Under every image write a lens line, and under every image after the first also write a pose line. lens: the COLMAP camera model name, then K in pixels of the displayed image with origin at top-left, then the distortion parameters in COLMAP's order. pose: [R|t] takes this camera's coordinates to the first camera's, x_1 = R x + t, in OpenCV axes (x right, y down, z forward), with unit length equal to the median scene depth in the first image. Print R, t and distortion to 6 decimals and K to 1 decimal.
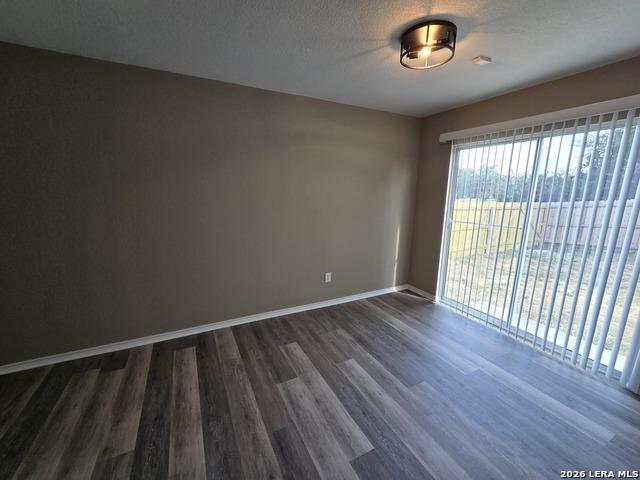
lens RADIAL K [[263.8, 0, 321.0], [0, 263.8, 242.0], [0, 0, 1]] dist [-0.007530, 0.003269]
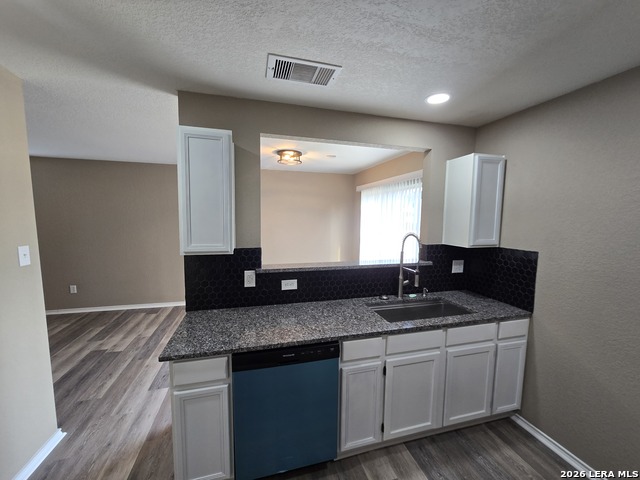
lens RADIAL K [[263.8, 0, 322.2], [0, 263.8, 237.9], [0, 0, 1]] dist [-0.007530, 0.003269]
pose [[0.980229, 0.015627, -0.197248, 0.956432], [-0.039049, 0.992549, -0.115420, 0.114772], [0.193974, 0.120840, 0.973536, -0.837074]]
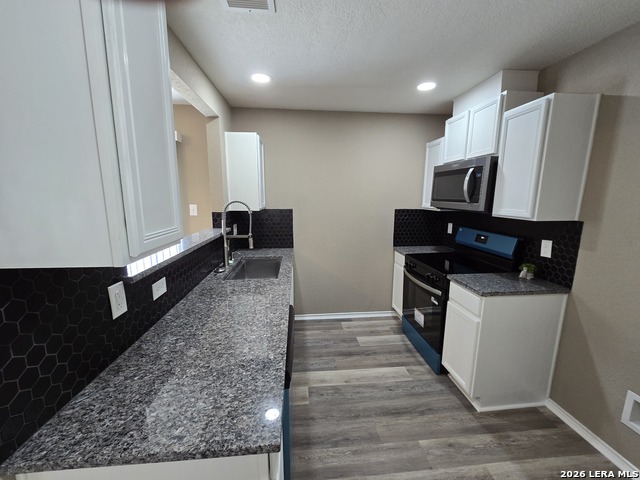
lens RADIAL K [[263.8, 0, 319.5], [0, 263.8, 238.5], [0, 0, 1]] dist [-0.007530, 0.003269]
pose [[0.374622, -0.159860, 0.913293, 0.147179], [0.181201, 0.978653, 0.096974, 0.068773], [-0.909299, 0.129161, 0.395592, -0.433605]]
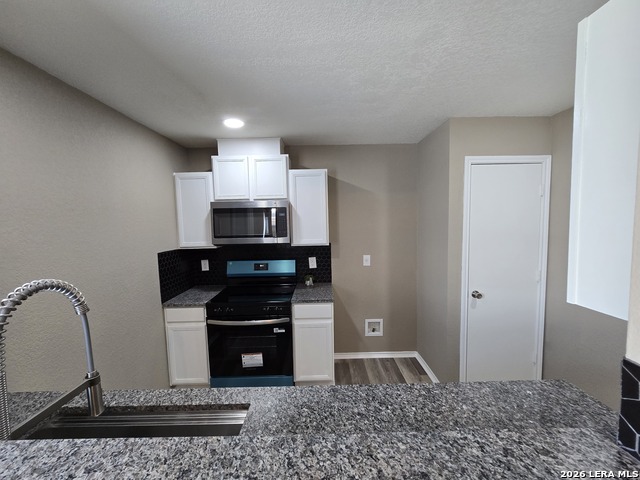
lens RADIAL K [[263.8, 0, 321.5], [0, 263.8, 240.0], [0, 0, 1]] dist [-0.007530, 0.003269]
pose [[-0.892642, -0.026733, 0.449973, 0.642526], [0.097783, 0.962986, 0.251189, -0.157952], [-0.440033, 0.268222, -0.856988, 0.469402]]
